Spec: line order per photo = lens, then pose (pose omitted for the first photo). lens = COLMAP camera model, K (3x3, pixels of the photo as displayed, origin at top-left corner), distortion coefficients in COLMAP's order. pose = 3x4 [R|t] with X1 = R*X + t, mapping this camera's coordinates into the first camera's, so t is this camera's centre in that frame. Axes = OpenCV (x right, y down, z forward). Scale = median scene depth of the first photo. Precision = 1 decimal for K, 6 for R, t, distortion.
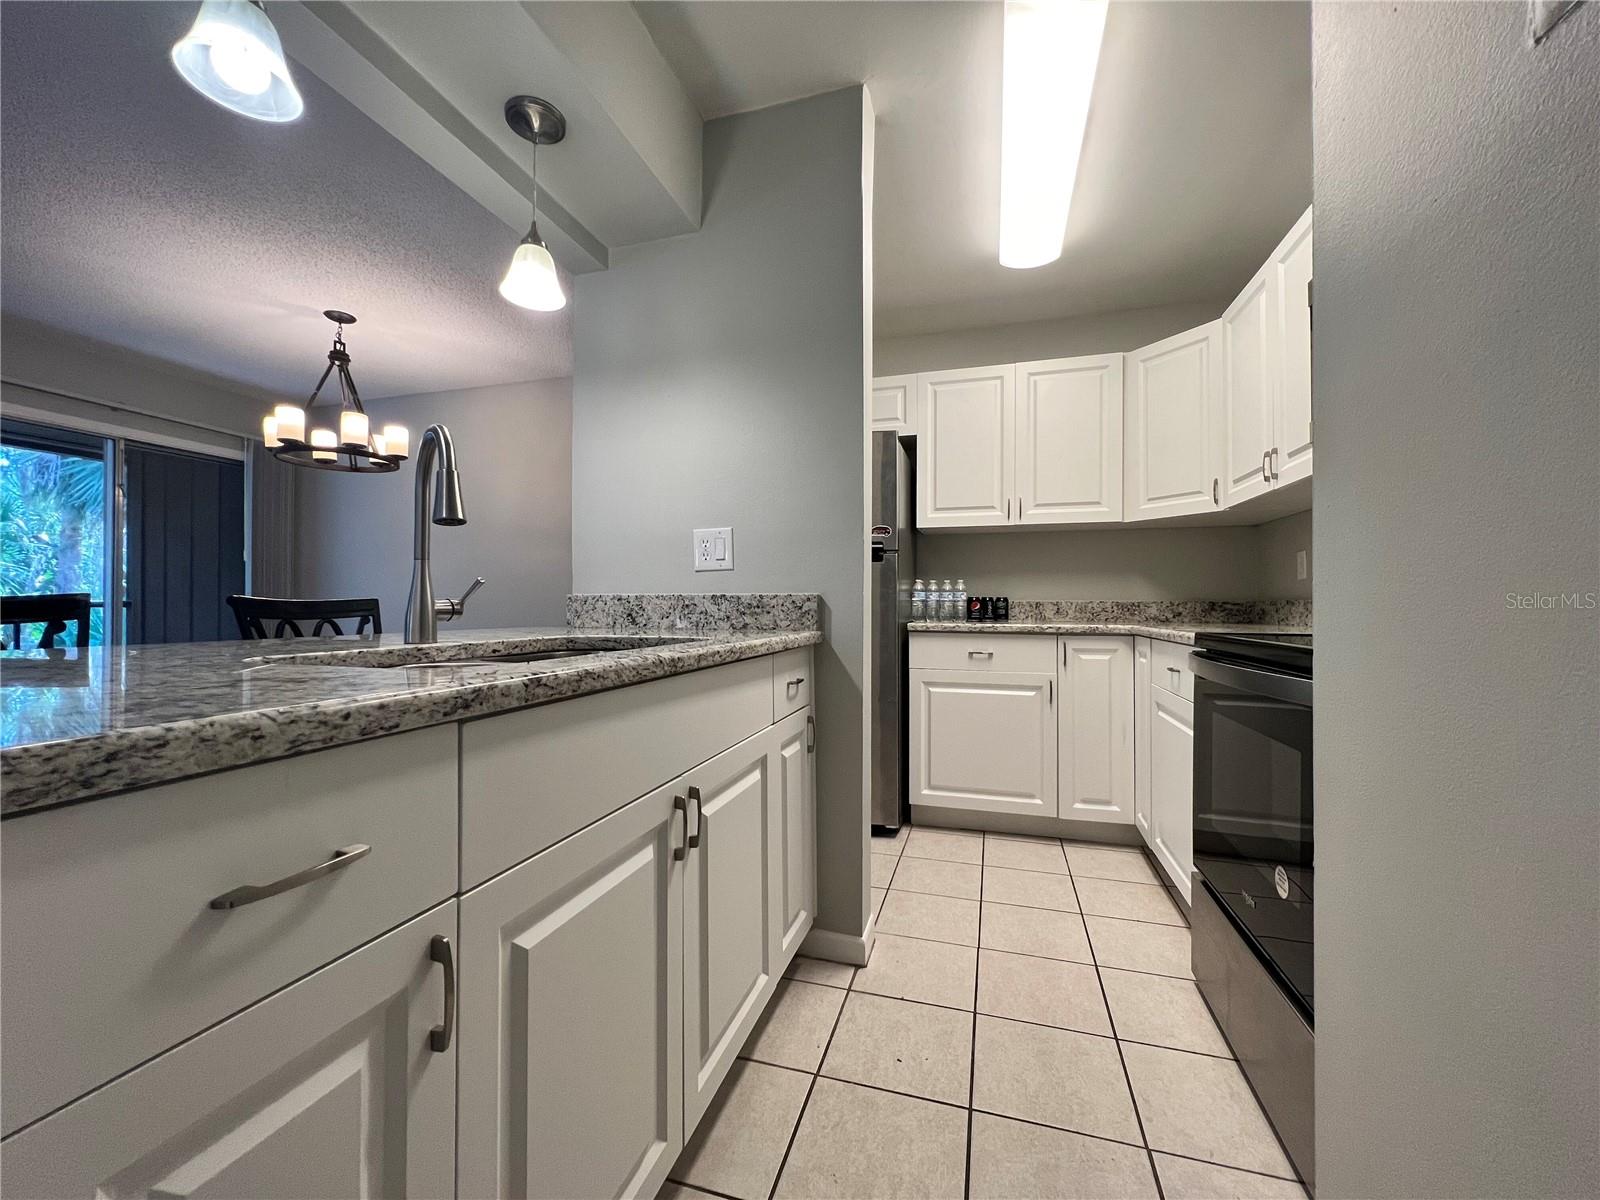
lens RADIAL K [[645.9, 0, 797.9], [0, 645.9, 602.4], [0, 0, 1]] dist [-0.001932, 0.000537]
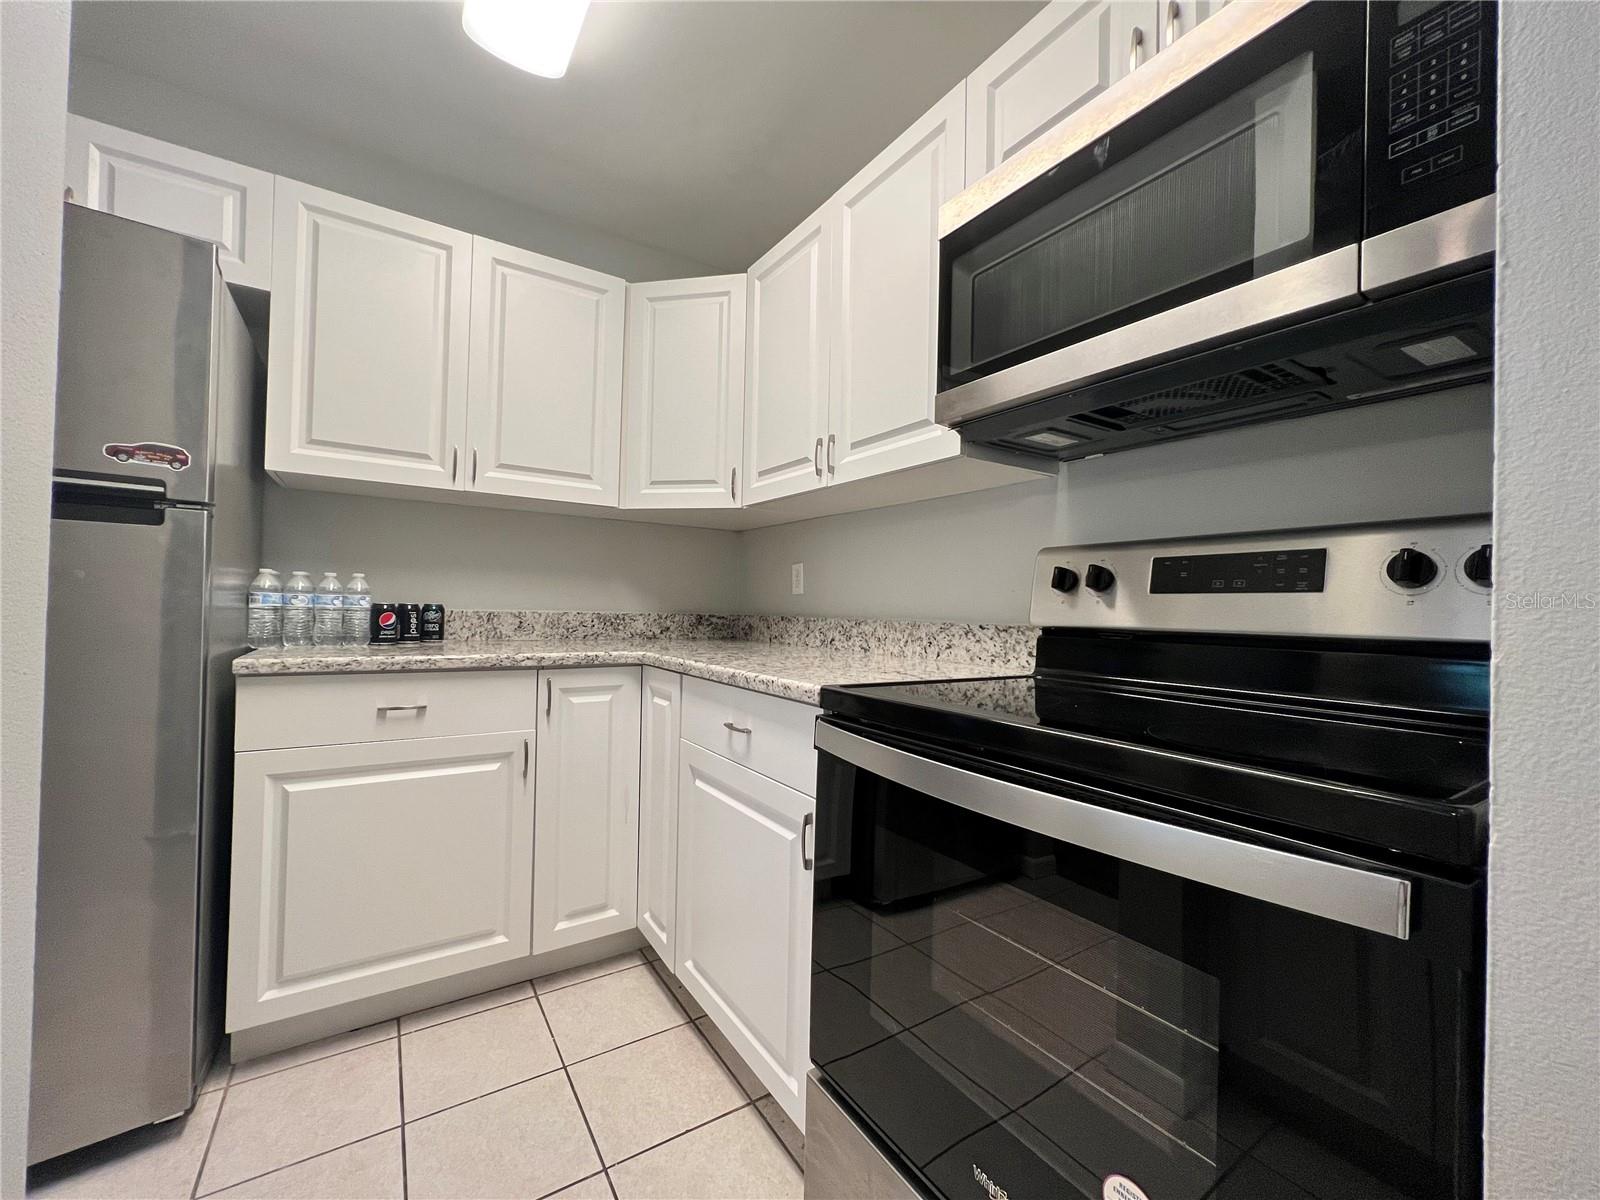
lens RADIAL K [[645.9, 0, 800.3], [0, 645.9, 600.1], [0, 0, 1]] dist [-0.001932, 0.000537]
pose [[0.644629, 0.021870, 0.764183, 0.074515], [-0.024580, 0.999667, -0.007875, -0.018495], [-0.764101, -0.013707, 0.644951, 0.369334]]
